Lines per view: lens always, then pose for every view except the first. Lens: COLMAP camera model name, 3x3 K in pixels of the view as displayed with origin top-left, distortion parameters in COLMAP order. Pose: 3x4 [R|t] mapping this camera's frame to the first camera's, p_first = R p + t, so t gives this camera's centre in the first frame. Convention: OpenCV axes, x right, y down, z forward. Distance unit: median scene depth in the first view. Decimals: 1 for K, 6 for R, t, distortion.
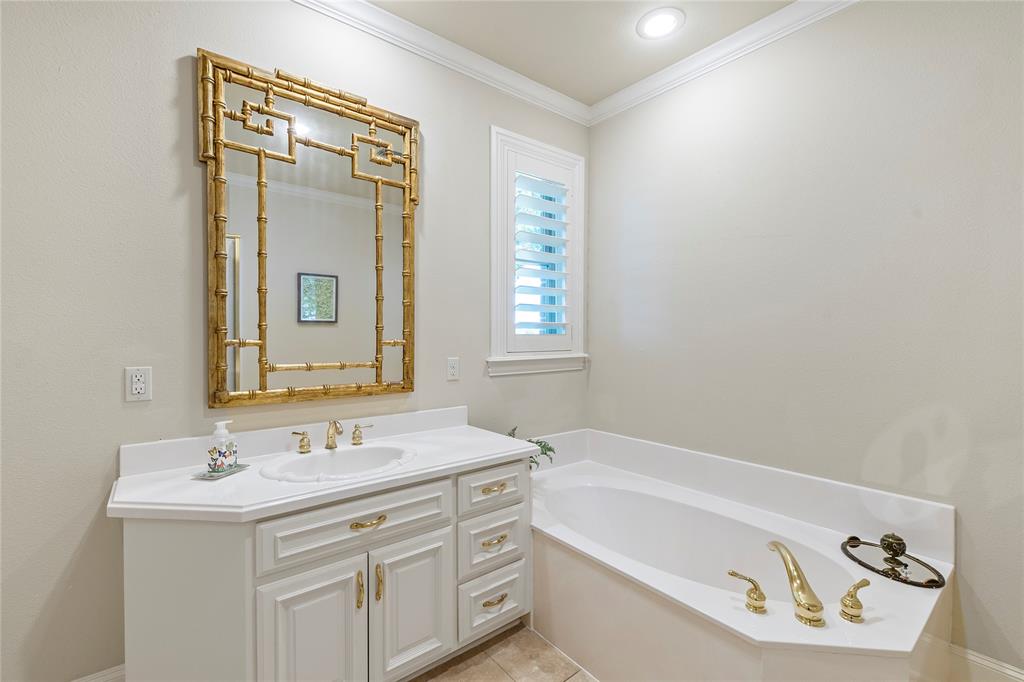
lens RADIAL K [[448.2, 0, 512.2], [0, 448.2, 341.9], [0, 0, 1]] dist [0.002293, 0.000071]
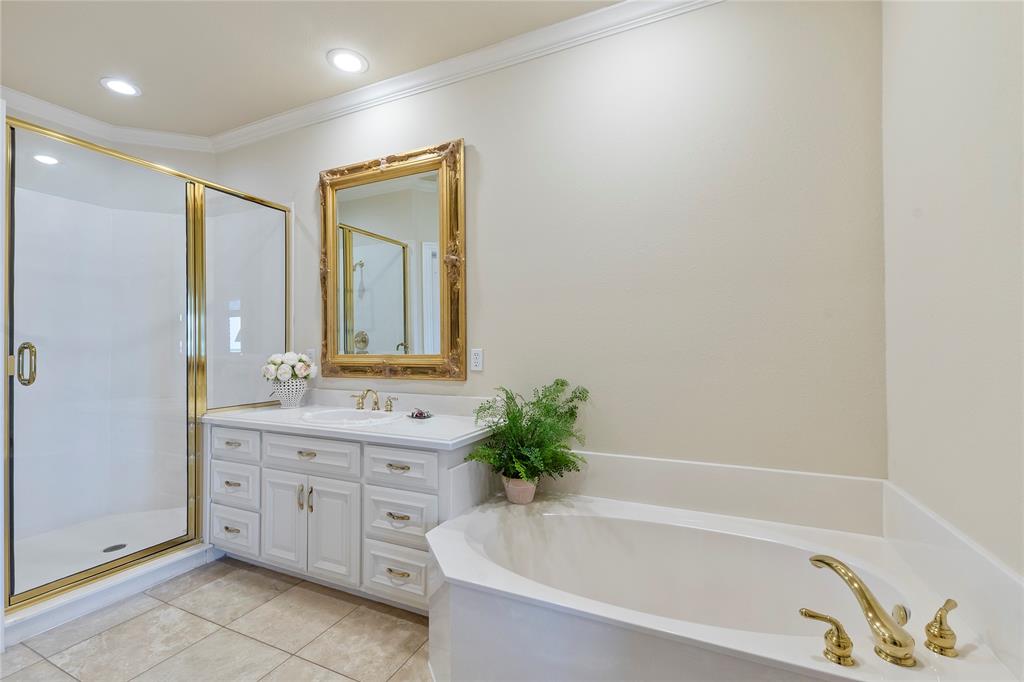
lens RADIAL K [[448.2, 0, 513.3], [0, 448.2, 338.7], [0, 0, 1]] dist [0.002293, 0.000071]
pose [[0.440355, -0.009965, -0.897768, 1.106367], [-0.003695, 0.999910, -0.012911, 0.031074], [0.897816, 0.009002, 0.440279, 0.810893]]
